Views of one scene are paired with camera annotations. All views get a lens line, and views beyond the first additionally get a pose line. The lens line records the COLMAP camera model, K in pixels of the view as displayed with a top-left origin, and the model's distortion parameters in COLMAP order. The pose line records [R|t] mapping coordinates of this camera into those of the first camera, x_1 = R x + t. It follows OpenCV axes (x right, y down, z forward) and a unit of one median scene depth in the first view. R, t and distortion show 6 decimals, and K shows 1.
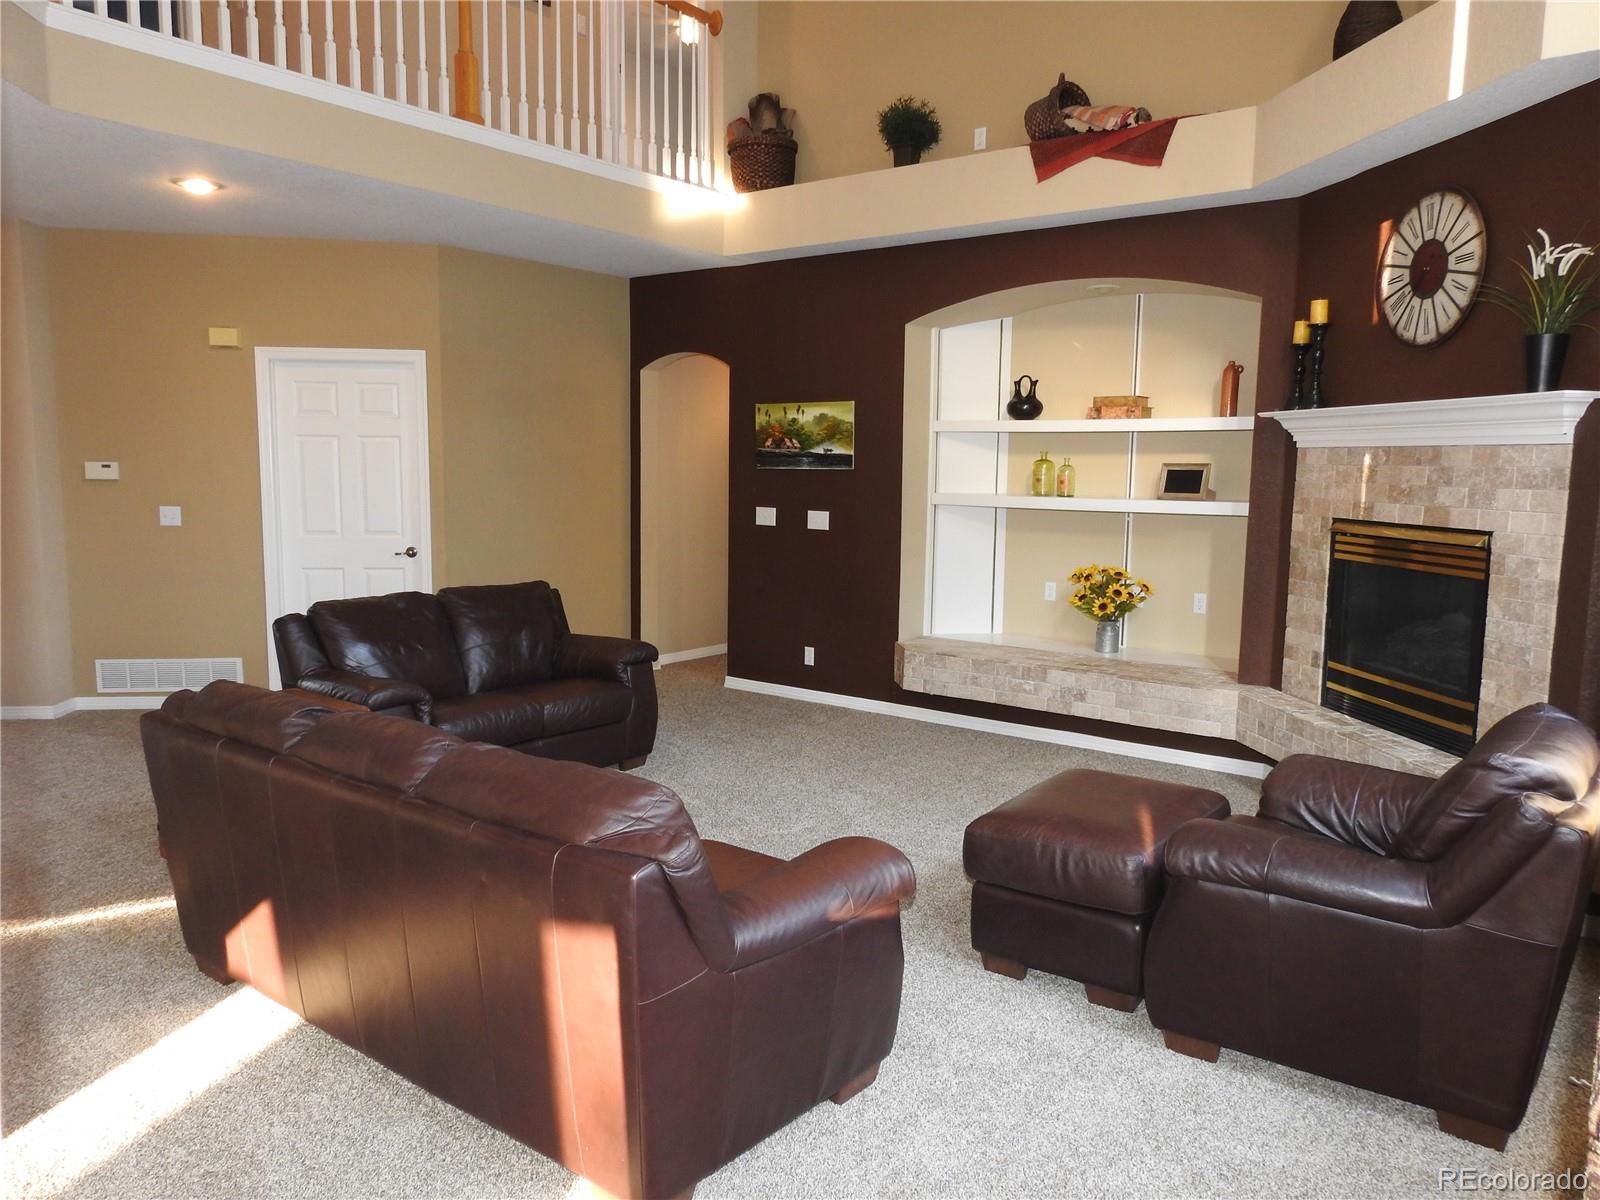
lens RADIAL K [[1146.8, 0, 813.5], [0, 1146.8, 598.5], [0, 0, 1]] dist [-0.004213, 0.006250]
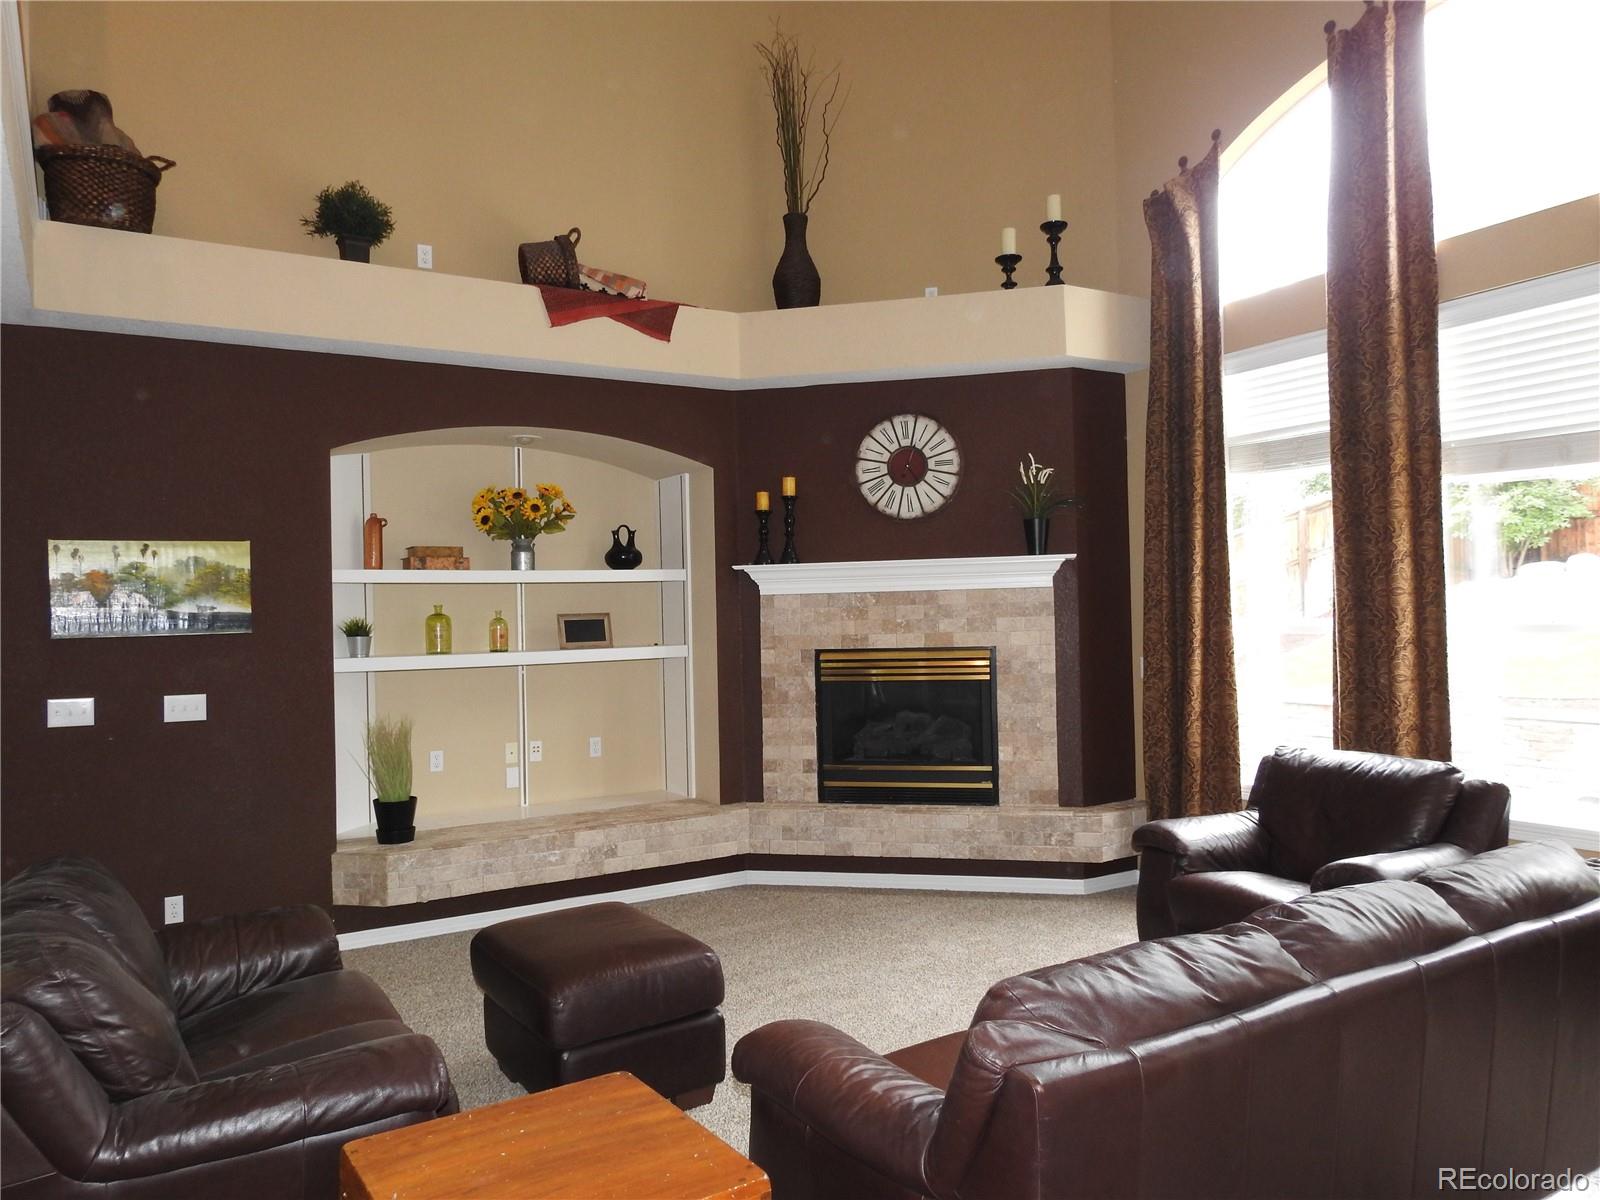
lens RADIAL K [[1146.8, 0, 807.5], [0, 1146.8, 600.3], [0, 0, 1]] dist [-0.004213, 0.006250]
pose [[0.359870, -0.011453, 0.932932, -0.705138], [0.139565, 0.989335, -0.041691, -0.071410], [-0.922505, 0.145208, 0.357630, 0.543883]]
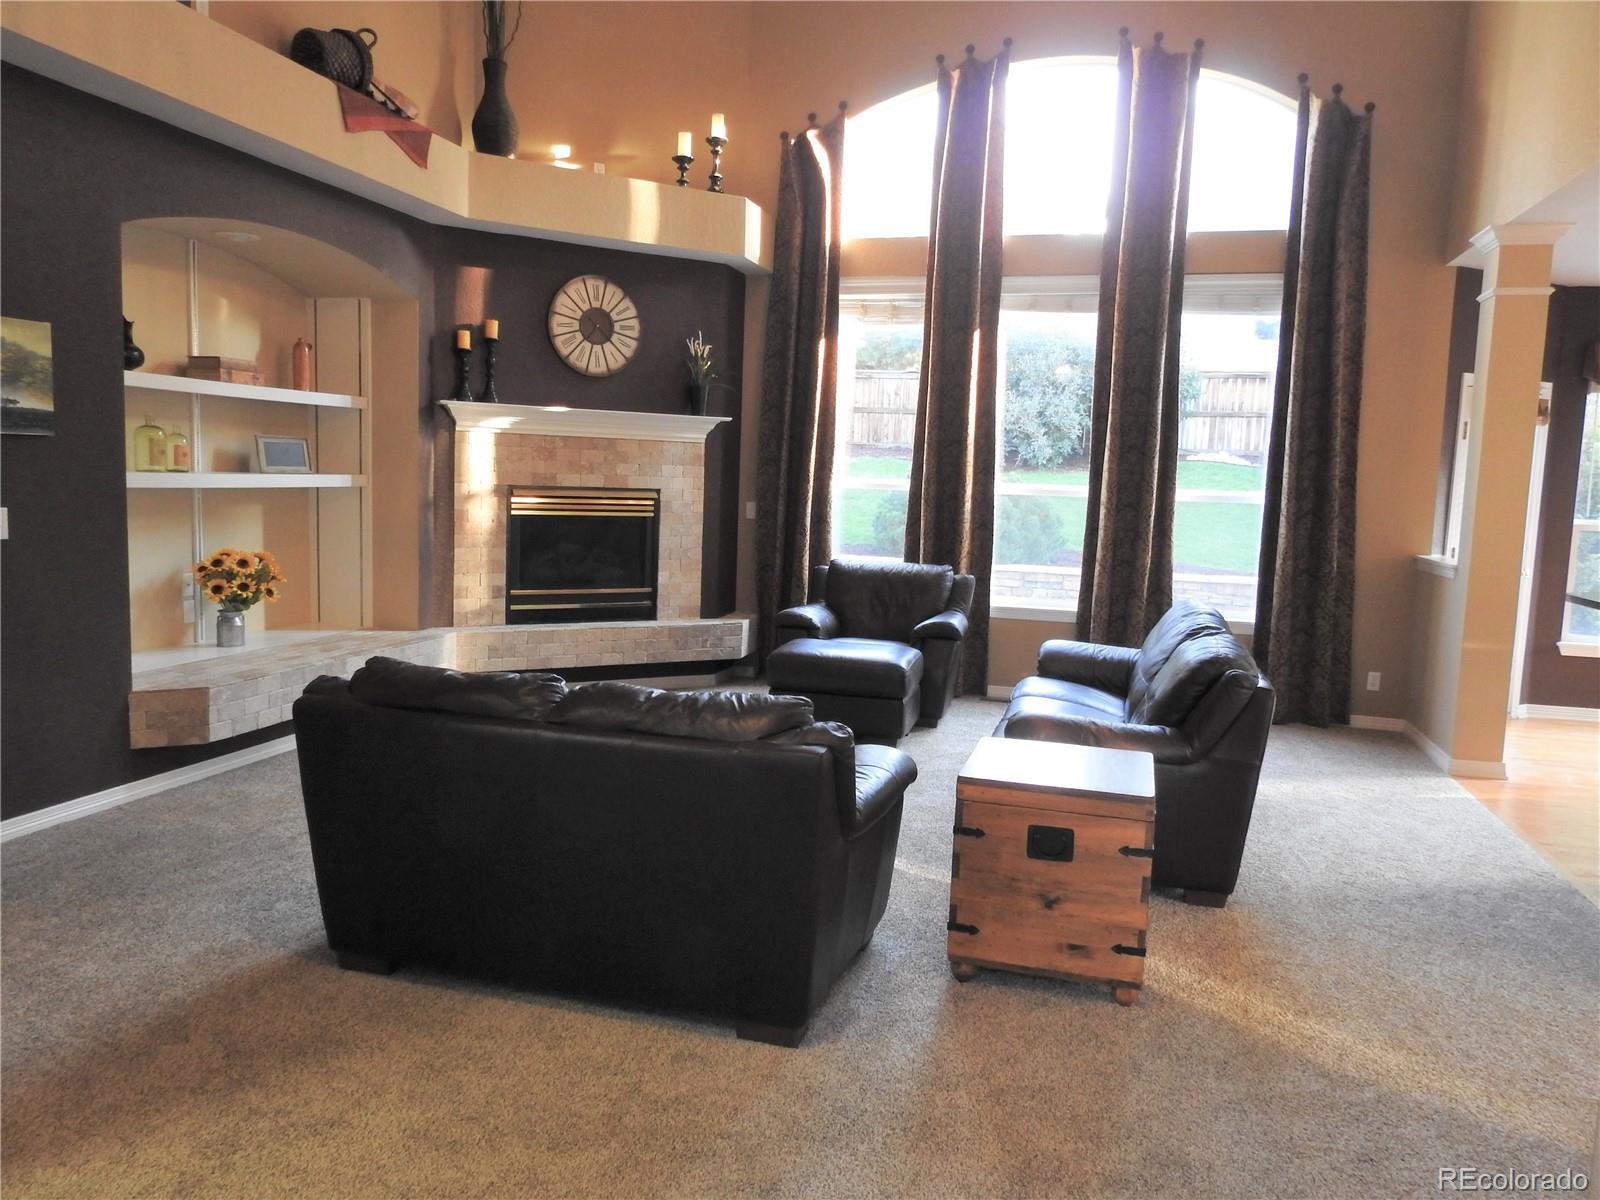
lens RADIAL K [[1146.8, 0, 803.3], [0, 1146.8, 601.7], [0, 0, 1]] dist [-0.004213, 0.006250]
pose [[-0.369621, -0.129841, 0.920066, -0.927766], [0.069365, 0.983570, 0.166669, -0.134409], [-0.926590, 0.125425, -0.354541, 1.154886]]
